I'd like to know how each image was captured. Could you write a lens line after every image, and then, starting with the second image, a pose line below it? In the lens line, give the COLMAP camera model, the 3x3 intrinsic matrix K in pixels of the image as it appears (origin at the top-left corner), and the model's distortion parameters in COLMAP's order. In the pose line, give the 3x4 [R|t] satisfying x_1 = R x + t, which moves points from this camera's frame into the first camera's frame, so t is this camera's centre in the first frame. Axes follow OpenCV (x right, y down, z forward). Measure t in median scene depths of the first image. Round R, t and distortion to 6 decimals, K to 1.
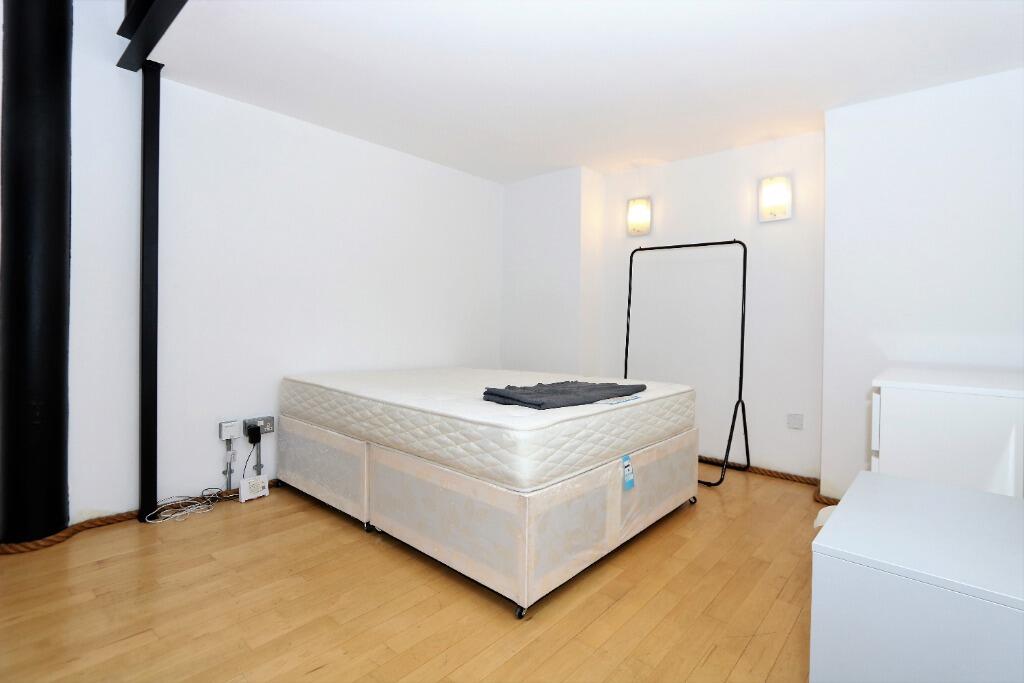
lens RADIAL K [[481.7, 0, 538.2], [0, 481.7, 324.4], [0, 0, 1]] dist [-0.010249, -0.000063]
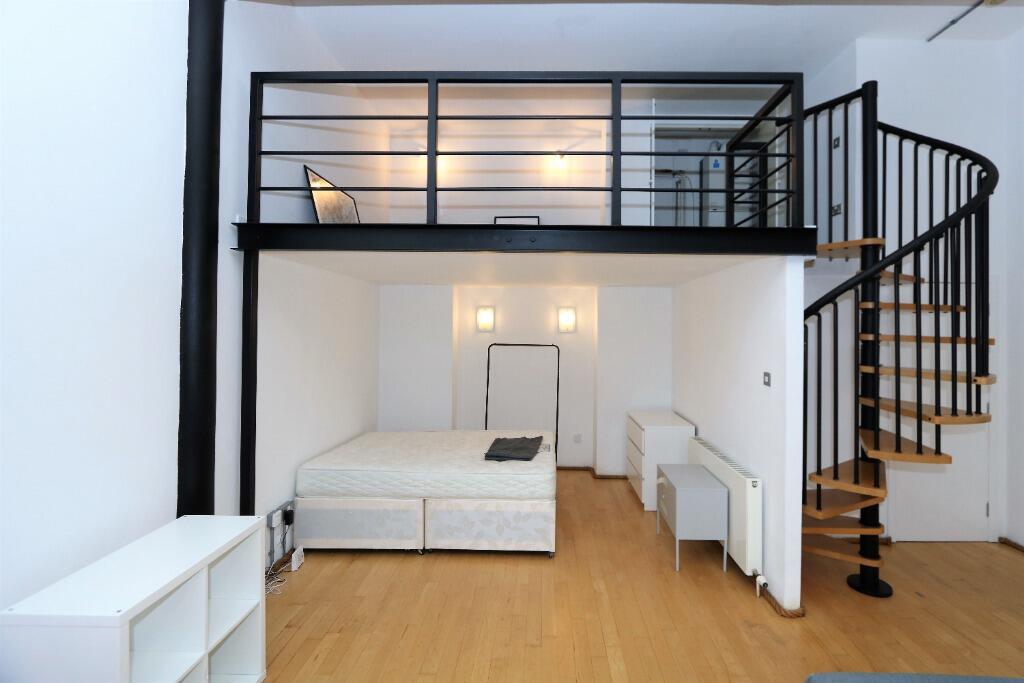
lens RADIAL K [[479.3, 0, 516.4], [0, 479.3, 342.6], [0, 0, 1]] dist [-0.003820, -0.000200]
pose [[0.790386, -0.026320, 0.612043, -0.839201], [0.002247, 0.999194, 0.040067, -0.267828], [-0.612605, -0.030294, 0.789809, -0.347946]]
